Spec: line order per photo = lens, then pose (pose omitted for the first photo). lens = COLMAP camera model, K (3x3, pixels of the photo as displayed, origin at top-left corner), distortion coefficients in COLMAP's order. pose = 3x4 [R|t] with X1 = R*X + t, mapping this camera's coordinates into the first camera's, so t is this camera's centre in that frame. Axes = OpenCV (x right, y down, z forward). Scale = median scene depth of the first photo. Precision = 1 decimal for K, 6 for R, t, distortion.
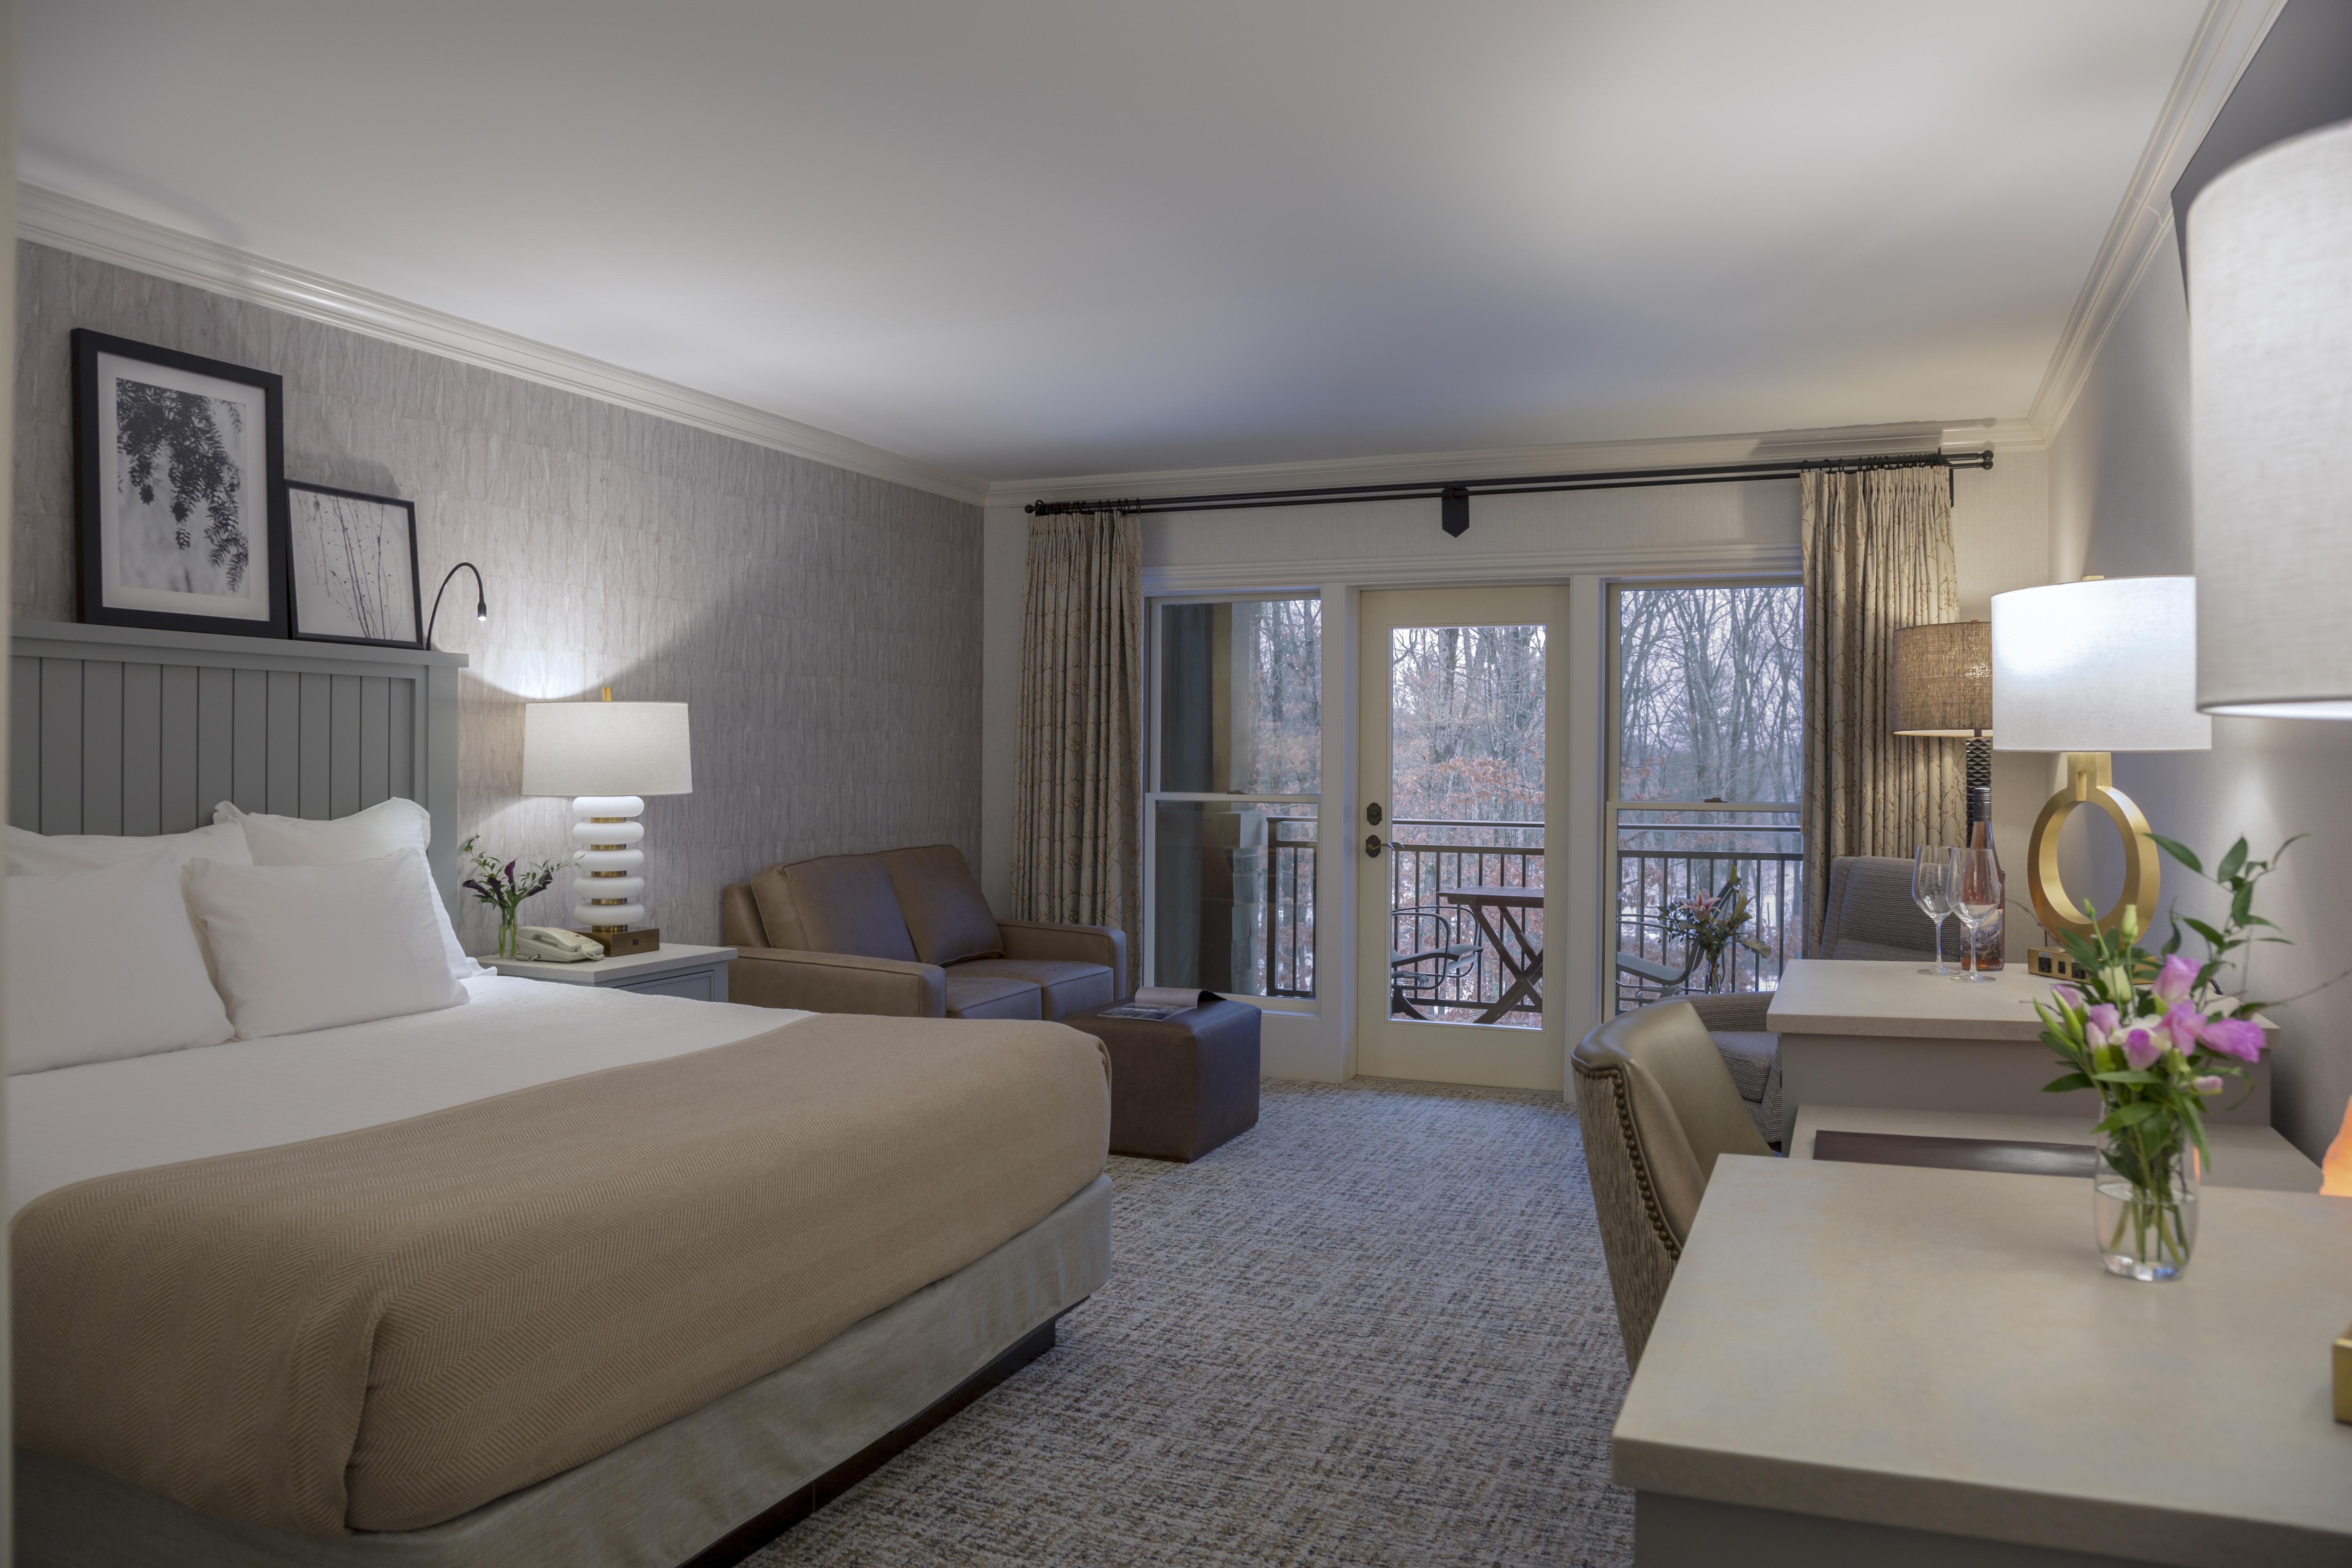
lens RADIAL K [[1769.6, 0, 1176.0], [0, 1769.6, 784.0], [0, 0, 1]] dist [-0.057882, 0.000069]
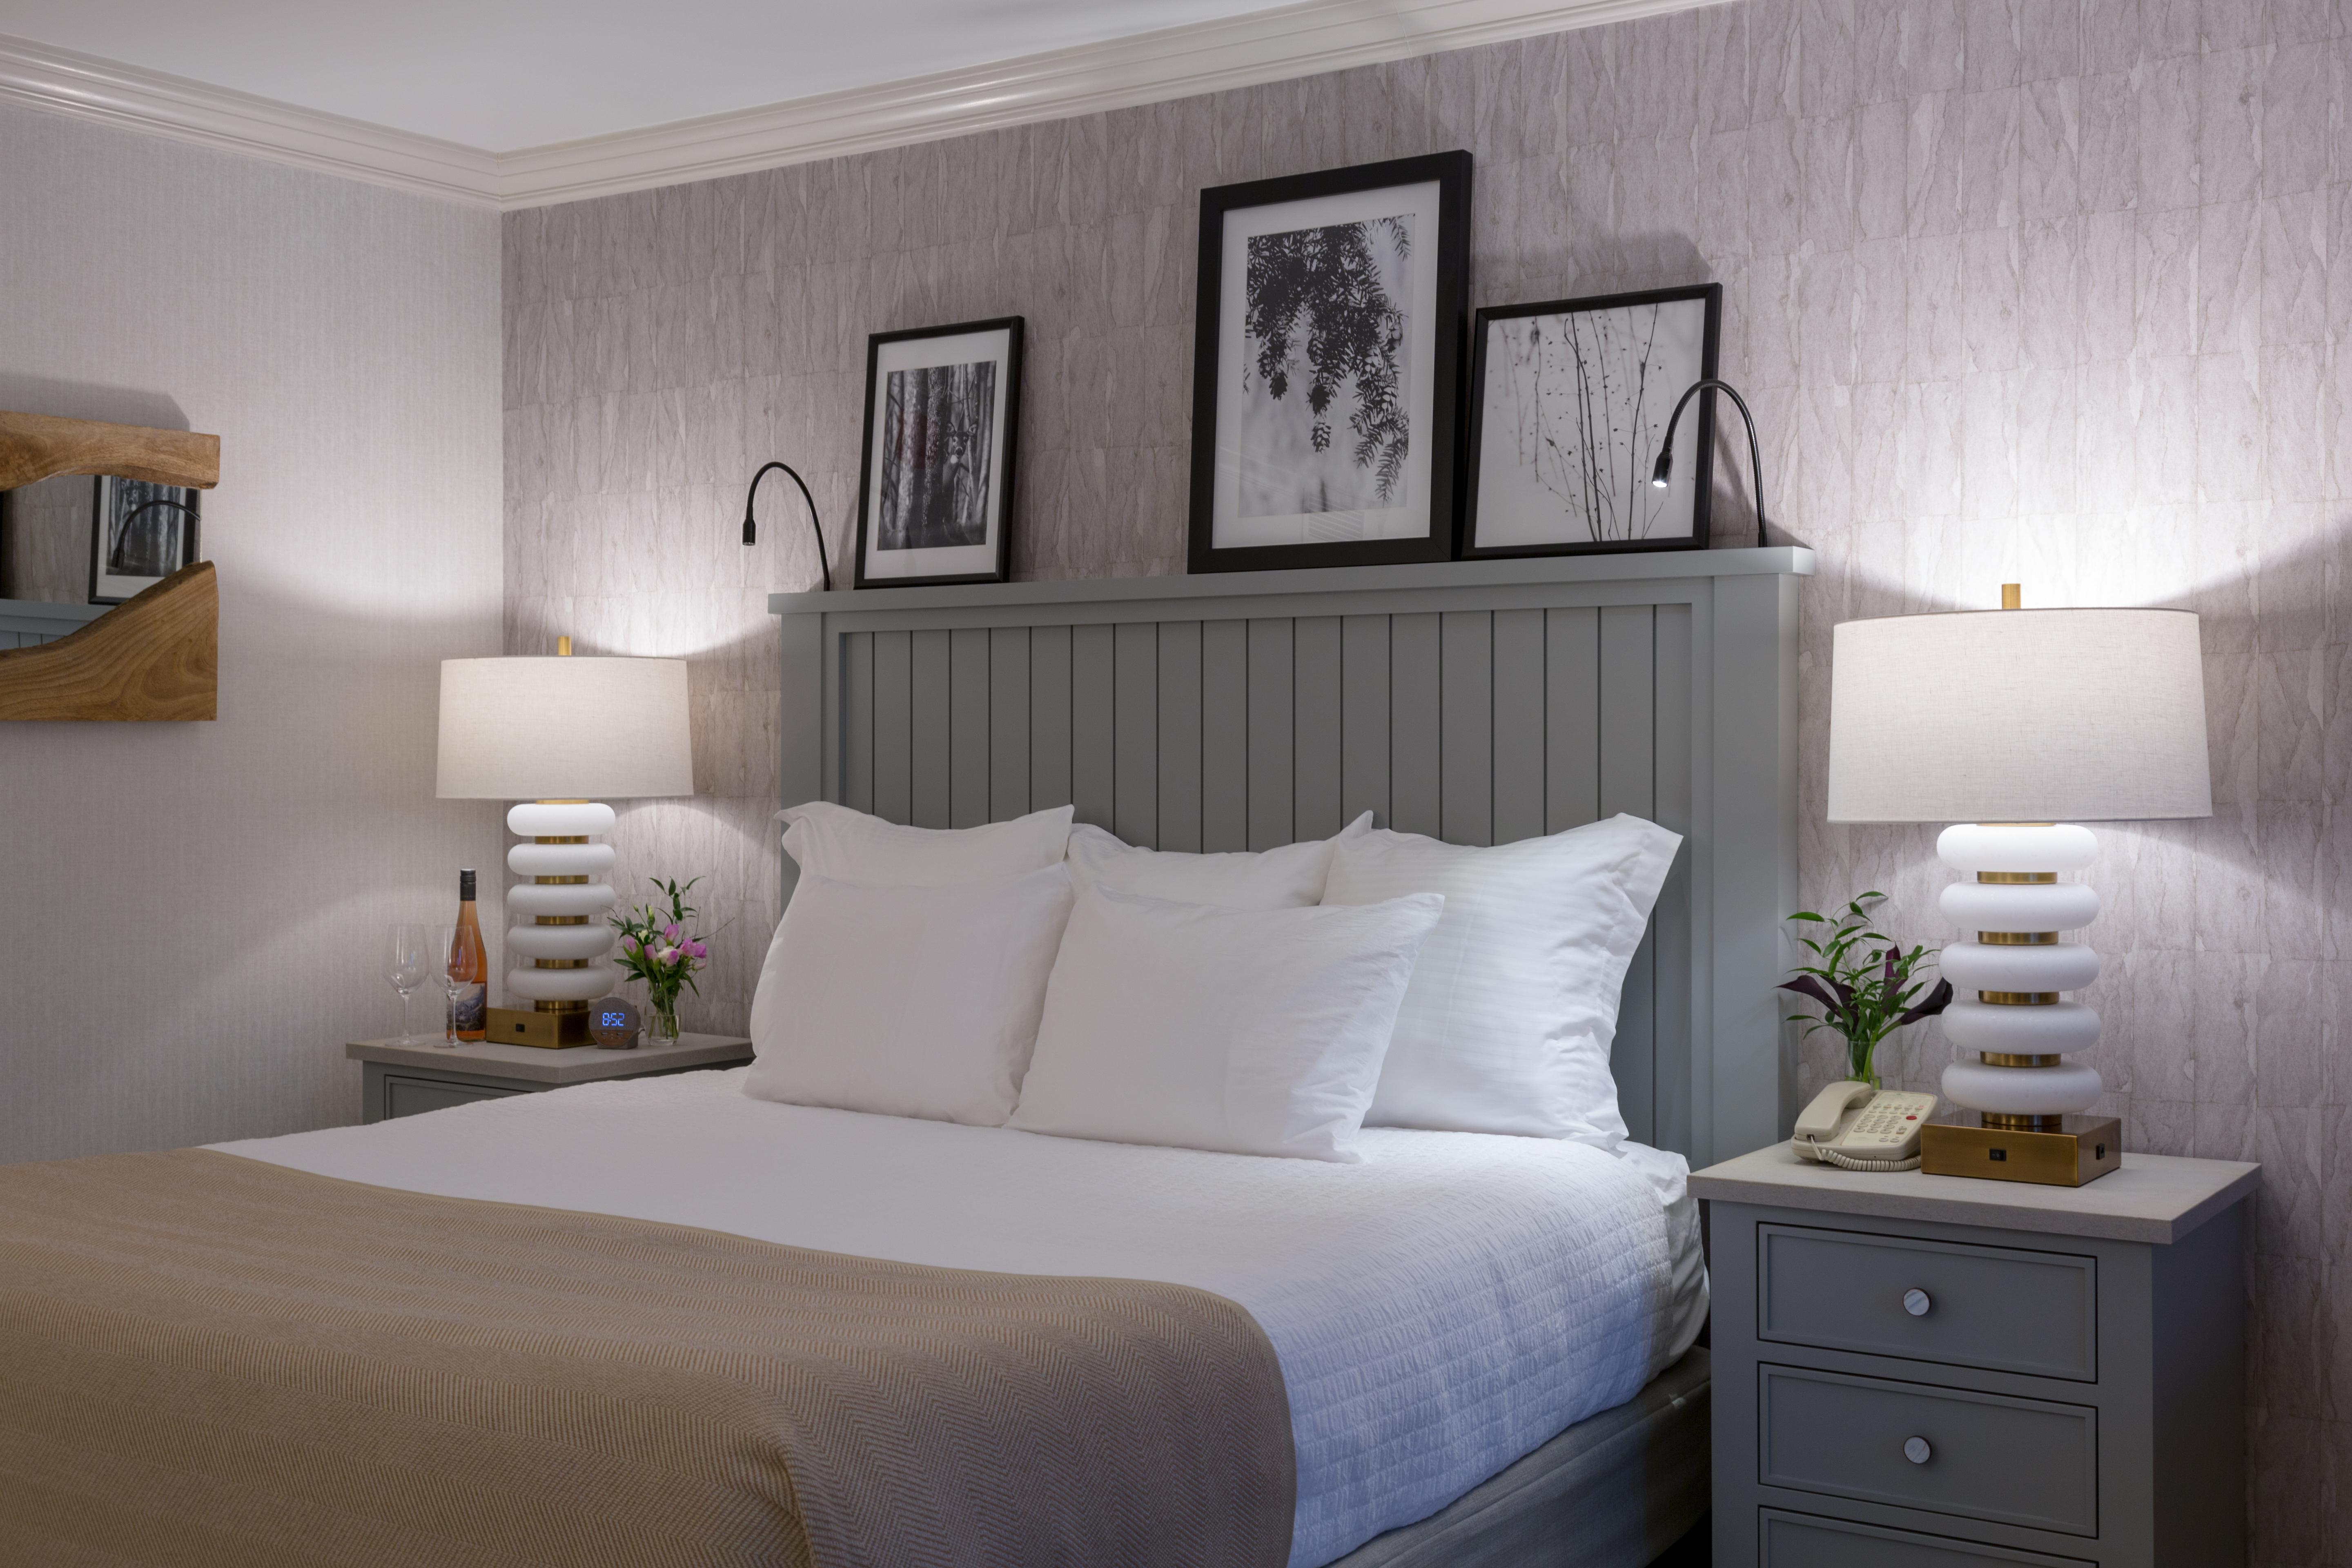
lens RADIAL K [[2592.0, 0, 1176.0], [0, 2592.0, 784.0], [0, 0, 1]] dist [-0.006557, -0.004422]
pose [[-0.217727, 0.009666, -0.975962, 0.450523], [-0.009416, 0.999884, 0.012004, -0.011776], [0.975964, 0.011803, -0.217610, 1.125772]]
